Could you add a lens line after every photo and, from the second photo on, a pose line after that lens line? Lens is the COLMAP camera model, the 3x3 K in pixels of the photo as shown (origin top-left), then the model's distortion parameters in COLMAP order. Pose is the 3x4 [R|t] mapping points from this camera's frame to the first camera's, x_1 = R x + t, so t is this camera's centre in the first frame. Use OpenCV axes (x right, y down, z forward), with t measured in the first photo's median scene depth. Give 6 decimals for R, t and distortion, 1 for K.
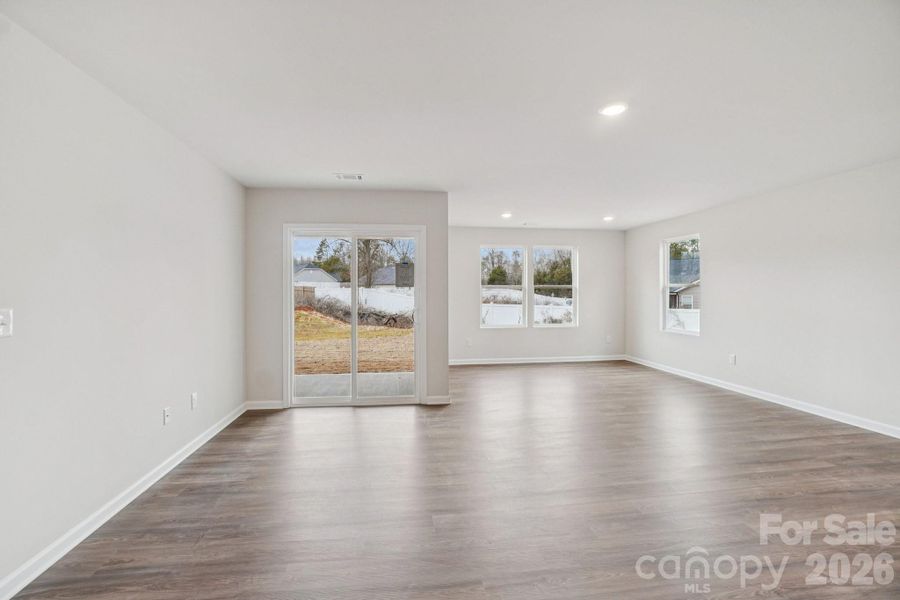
lens RADIAL K [[402.2, 0, 450.0], [0, 402.2, 300.0], [0, 0, 1]] dist [0.018070, 0.000081]
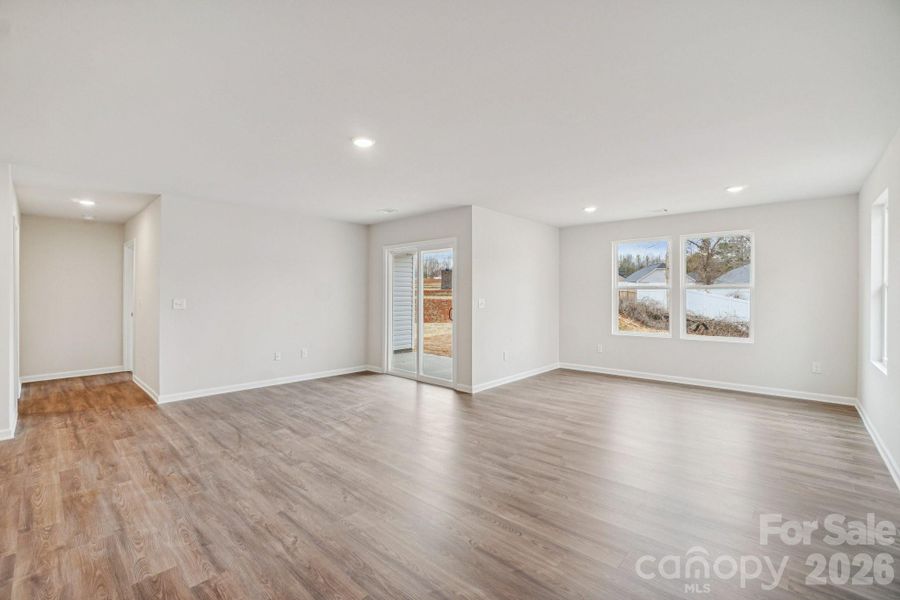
lens RADIAL K [[381.7, 0, 450.0], [0, 381.7, 300.0], [0, 0, 1]] dist [-0.000415, -0.000035]
pose [[0.656388, 0.013315, -0.754306, 0.756657], [-0.016062, 0.999864, 0.003673, -0.005363], [0.754253, 0.009705, 0.656513, 0.253748]]
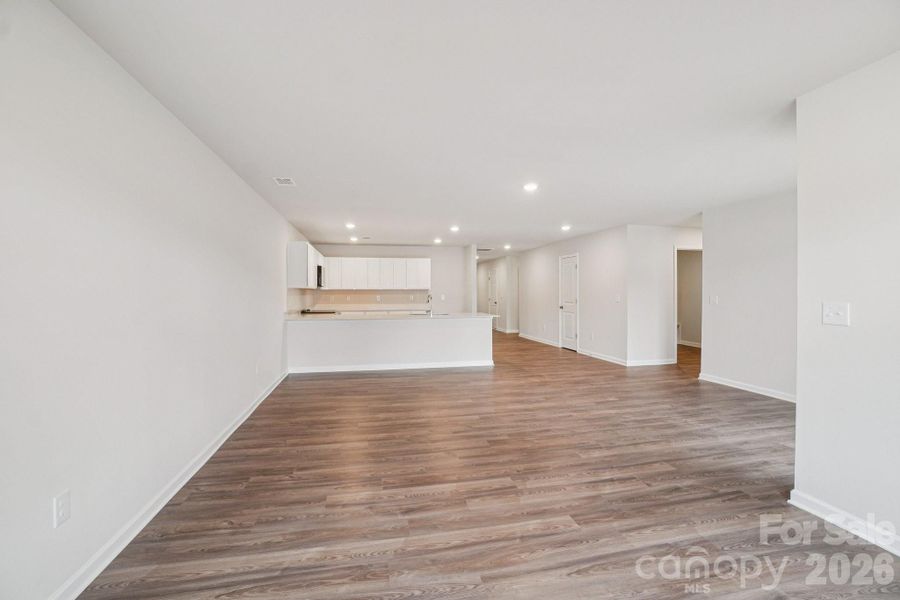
lens RADIAL K [[402.2, 0, 450.0], [0, 402.2, 300.0], [0, 0, 1]] dist [0.018070, 0.000081]
pose [[-0.995912, 0.010923, -0.089670, 0.473374], [0.008711, 0.999649, 0.025022, -0.015384], [0.089912, 0.024138, -0.995657, 1.462154]]
